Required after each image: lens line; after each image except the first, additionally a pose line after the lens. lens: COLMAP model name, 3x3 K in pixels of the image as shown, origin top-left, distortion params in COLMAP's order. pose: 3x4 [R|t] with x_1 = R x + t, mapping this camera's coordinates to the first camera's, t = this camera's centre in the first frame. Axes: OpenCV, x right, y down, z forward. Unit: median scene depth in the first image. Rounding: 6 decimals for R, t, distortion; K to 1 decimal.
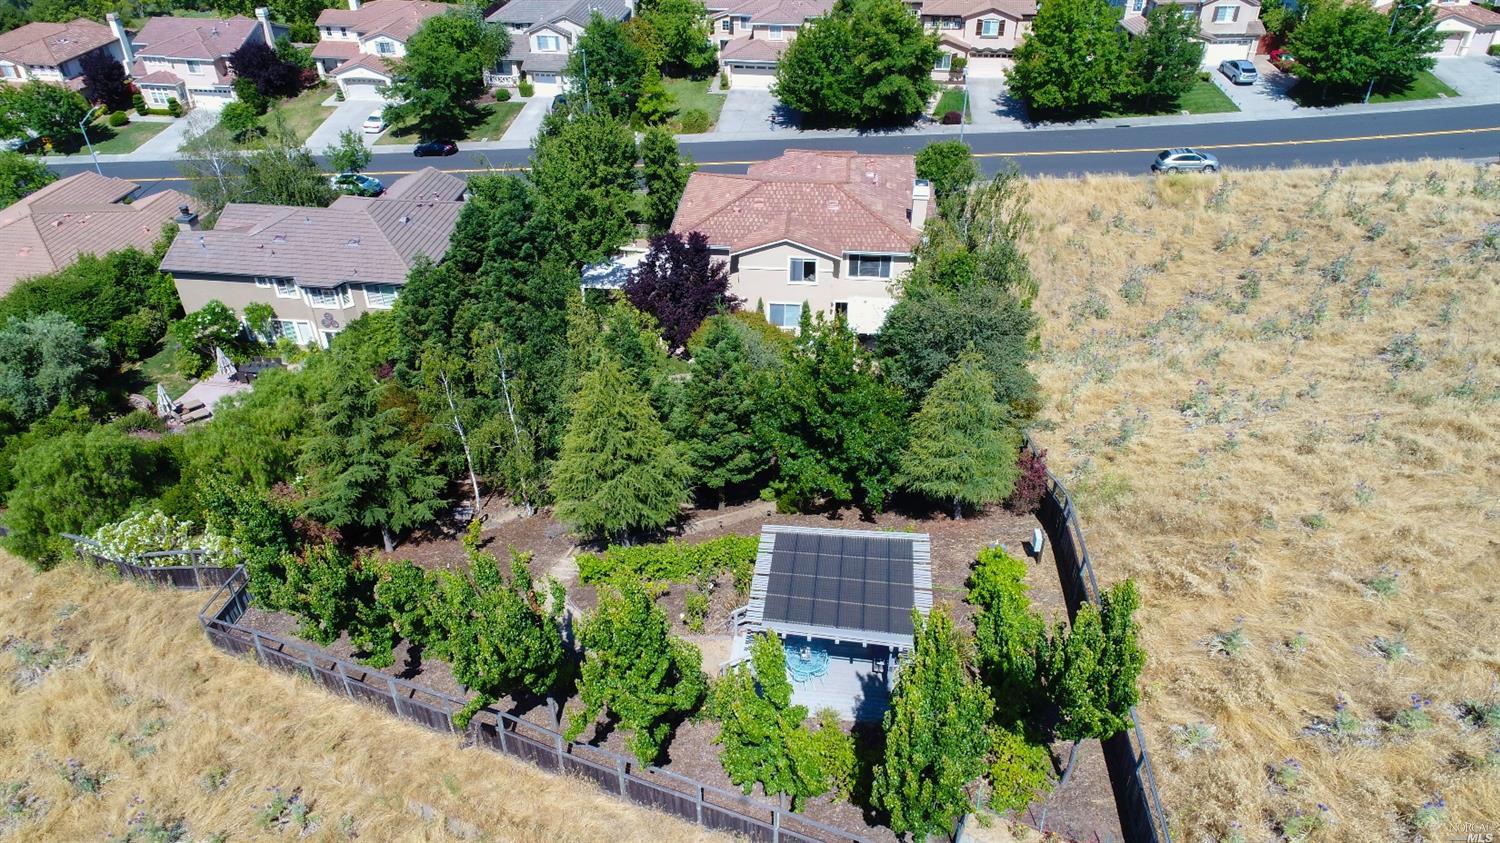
lens RADIAL K [[1005.7, 0, 754.0], [0, 1005.7, 420.1], [0, 0, 1]] dist [-0.004083, 0.003966]
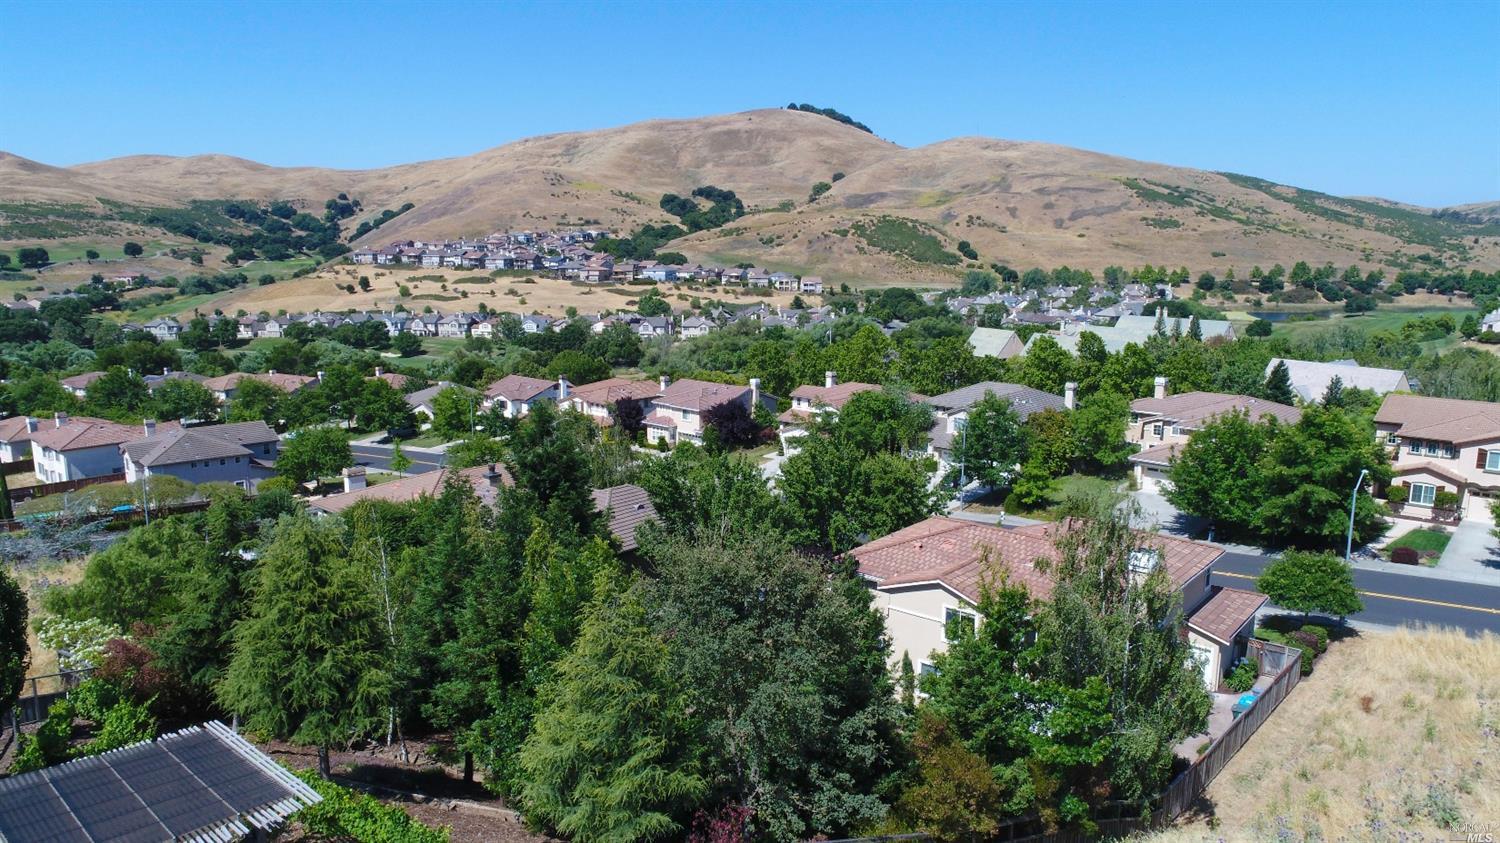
lens RADIAL K [[1005.7, 0, 754.0], [0, 1005.7, 420.1], [0, 0, 1]] dist [-0.004083, 0.003966]
pose [[0.821404, 0.101274, -0.561284, 0.193859], [-0.326238, 0.890647, -0.316728, 0.004827], [0.467830, 0.443274, 0.764620, 0.144040]]
